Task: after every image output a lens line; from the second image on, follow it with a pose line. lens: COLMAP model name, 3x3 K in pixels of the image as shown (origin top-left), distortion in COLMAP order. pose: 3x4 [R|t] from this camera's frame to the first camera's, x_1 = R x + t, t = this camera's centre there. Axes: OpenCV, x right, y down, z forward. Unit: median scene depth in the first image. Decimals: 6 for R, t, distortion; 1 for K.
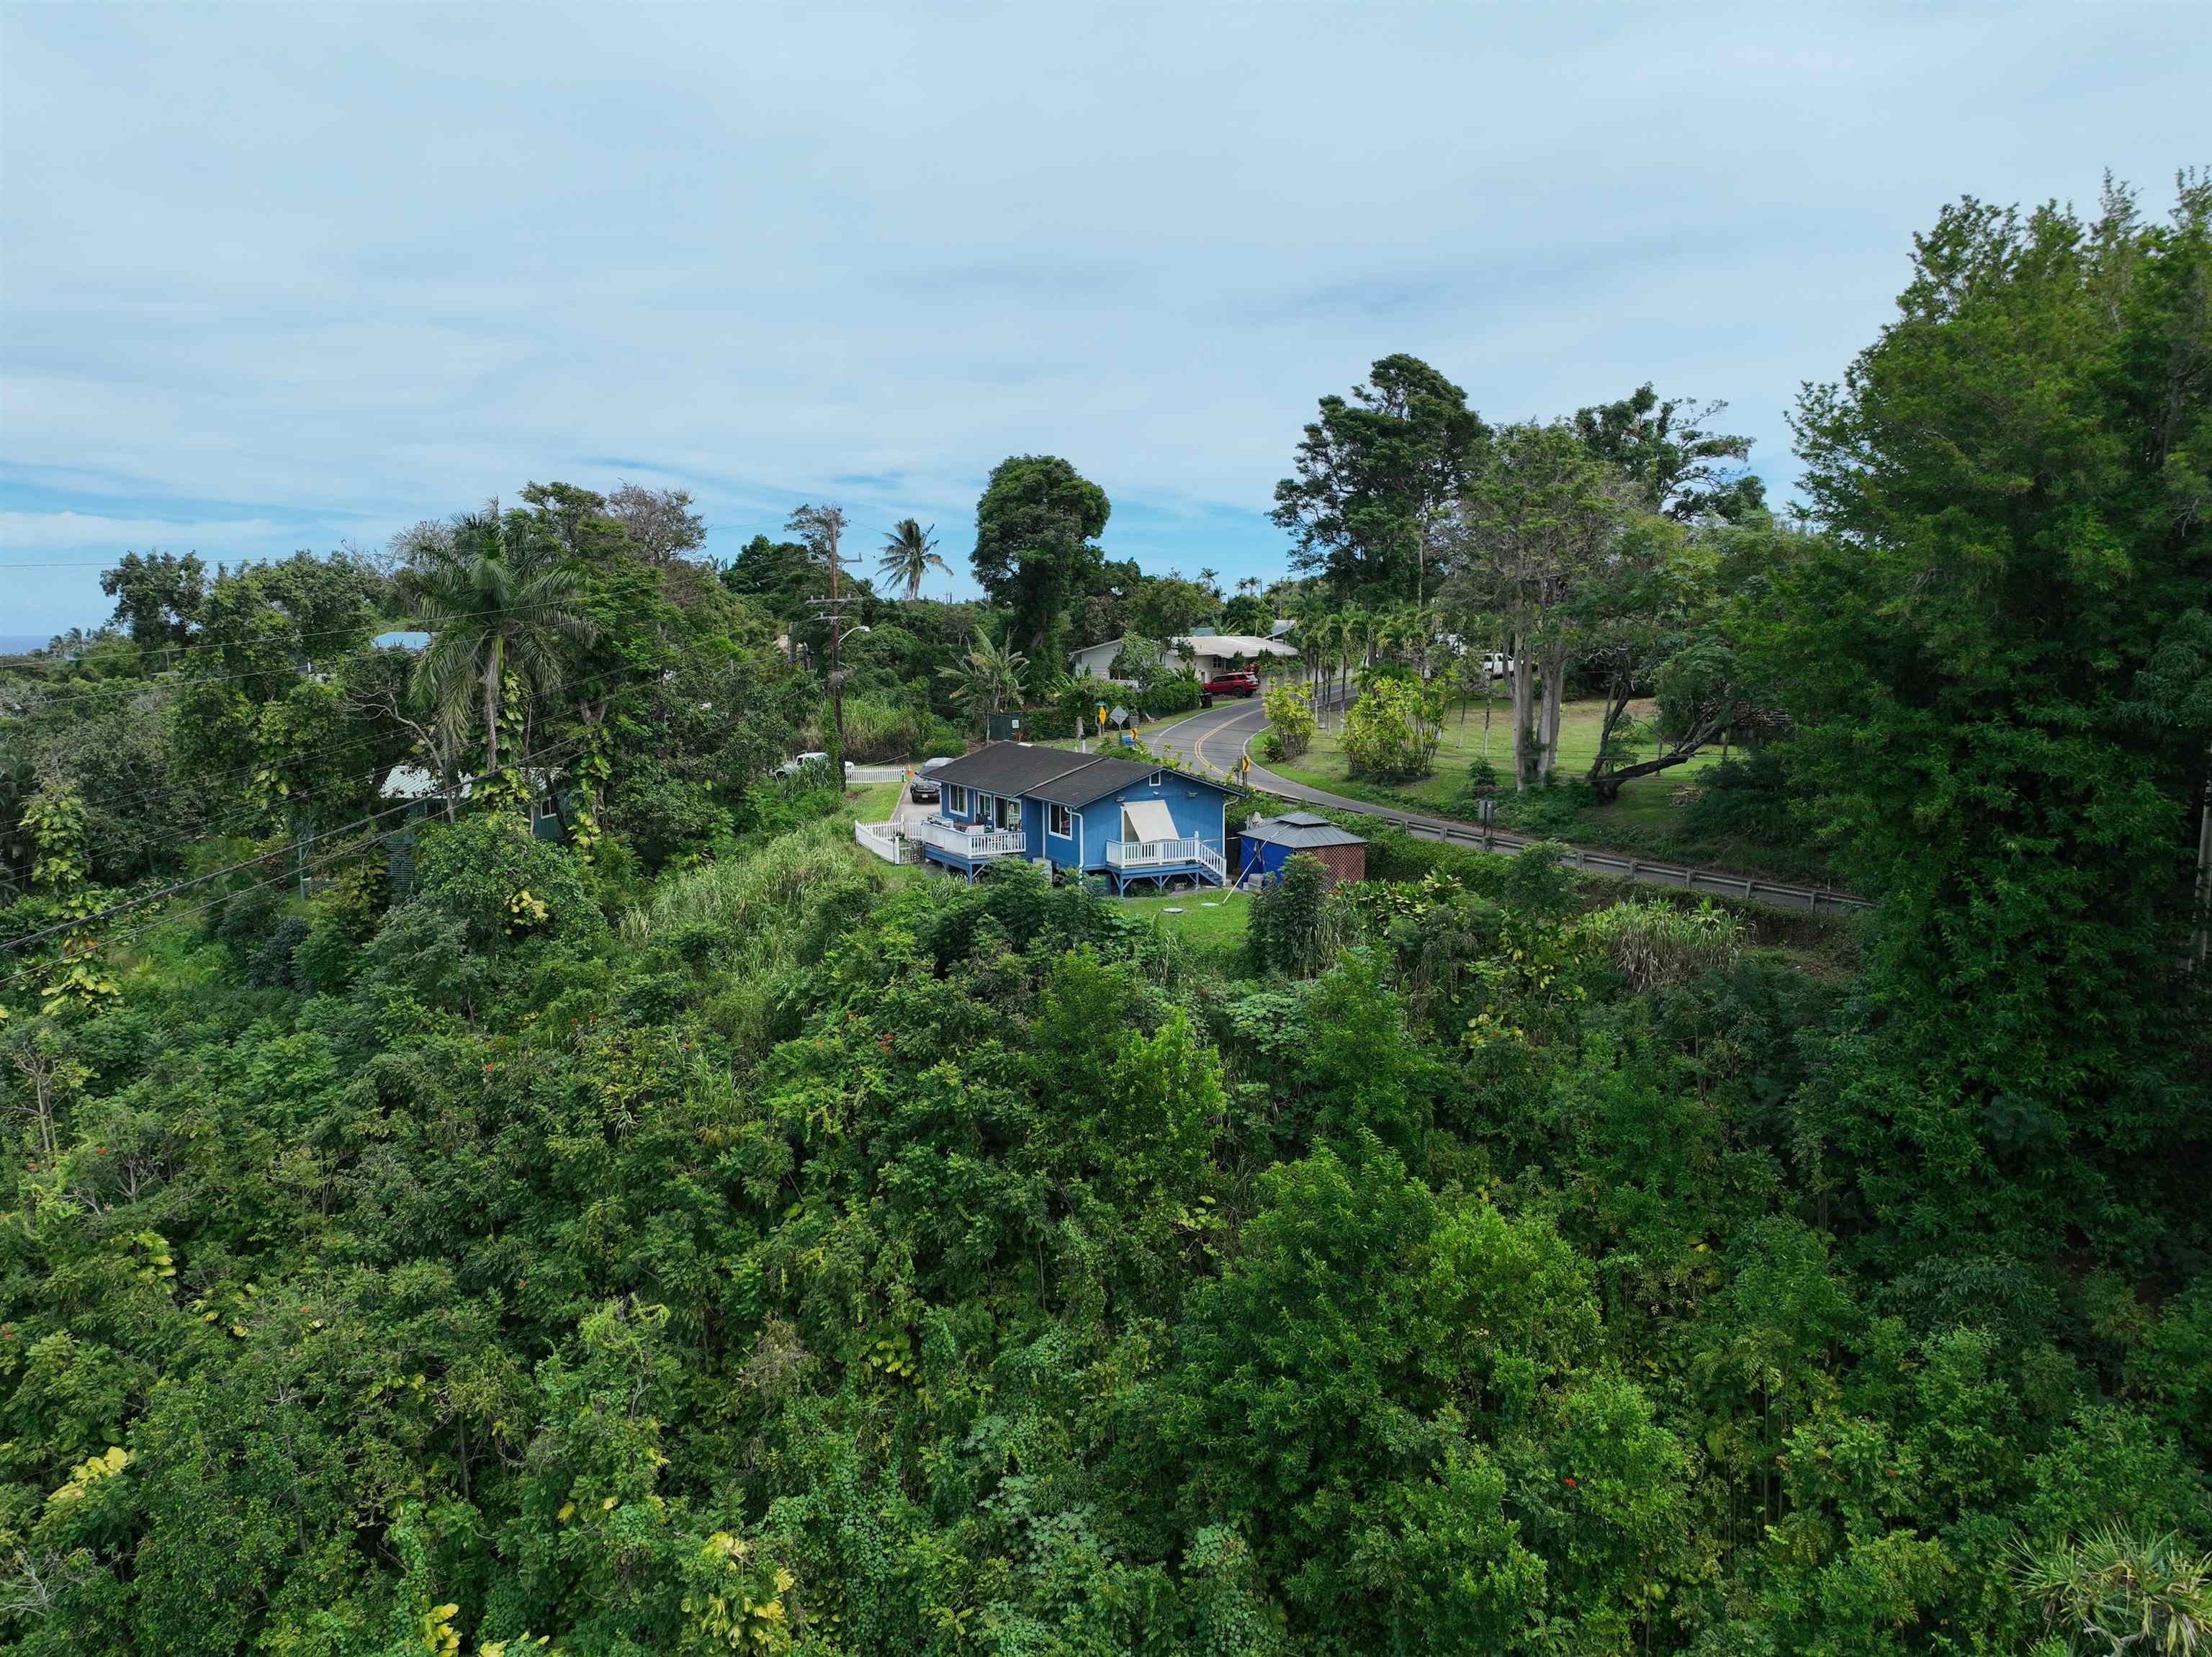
lens RADIAL K [[1589.3, 0, 1108.2], [0, 1589.3, 823.7], [0, 0, 1]] dist [0.036146, 0.005854]
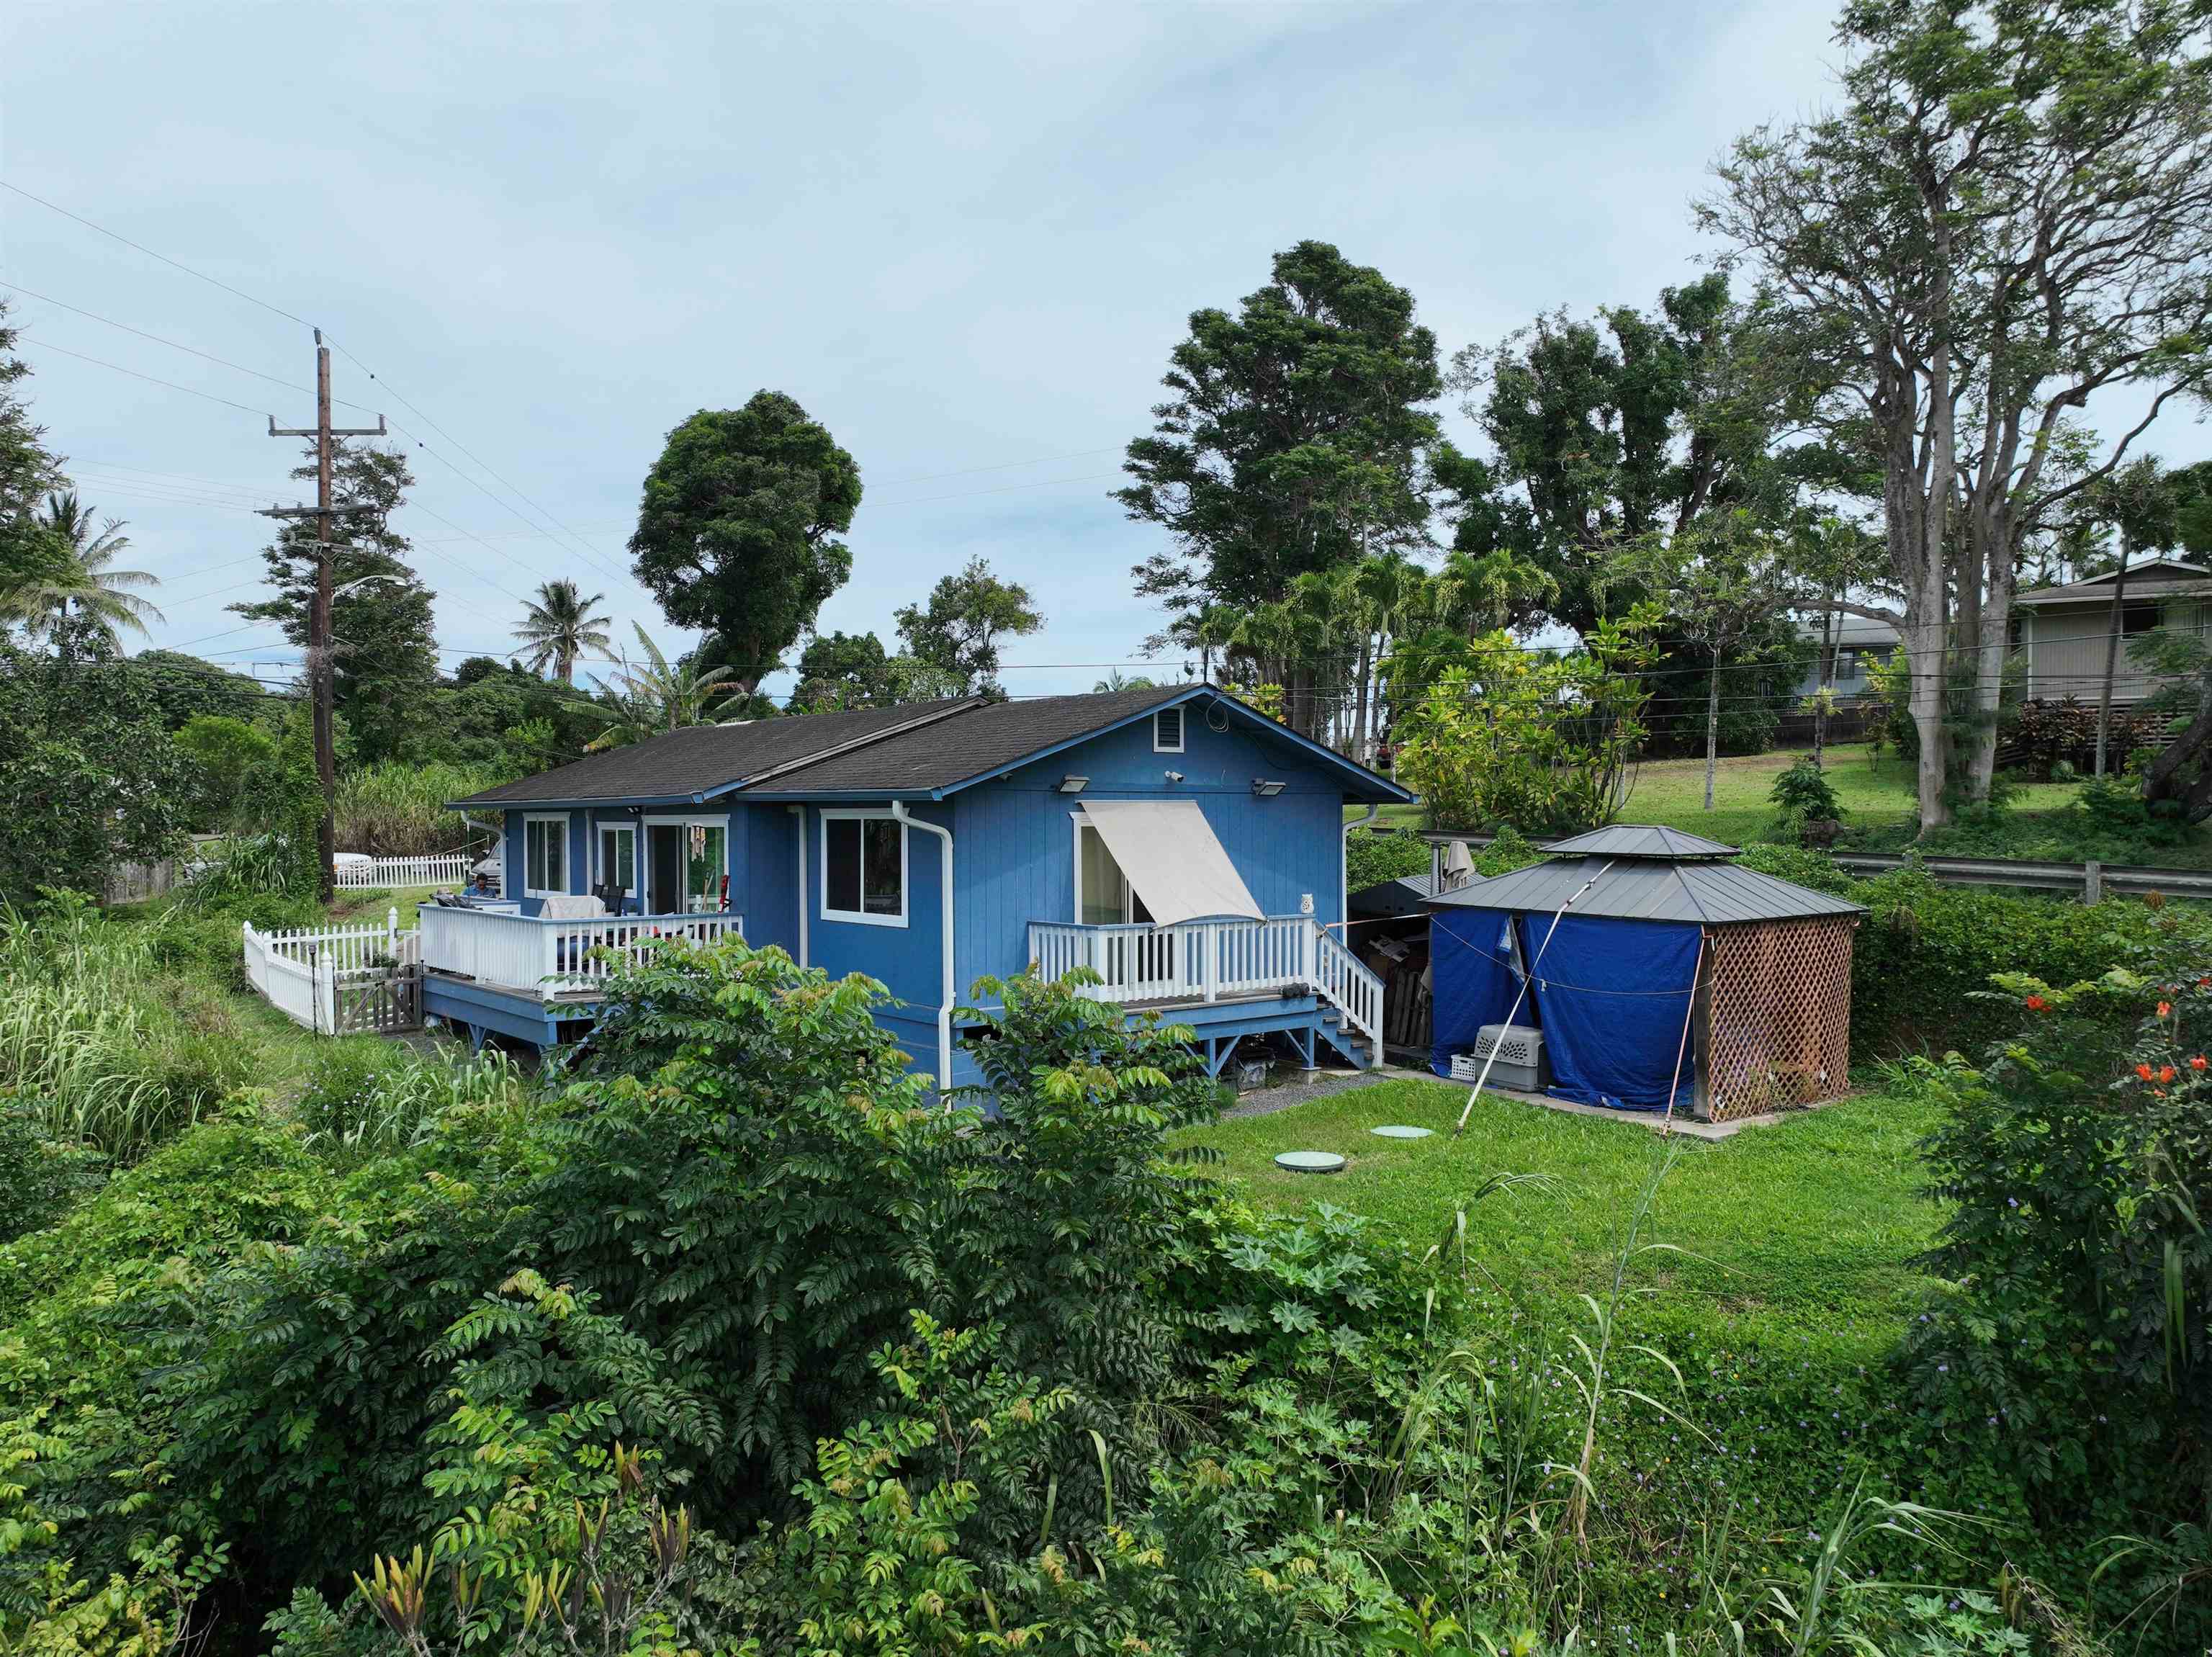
lens RADIAL K [[1589.3, 0, 1097.2], [0, 1589.3, 845.9], [0, 0, 1]] dist [0.036146, 0.005854]
pose [[0.983293, -0.004553, 0.181975, -0.040871], [0.024493, 0.993906, -0.107480, 0.027141], [-0.180376, 0.110141, 0.977412, 0.682203]]
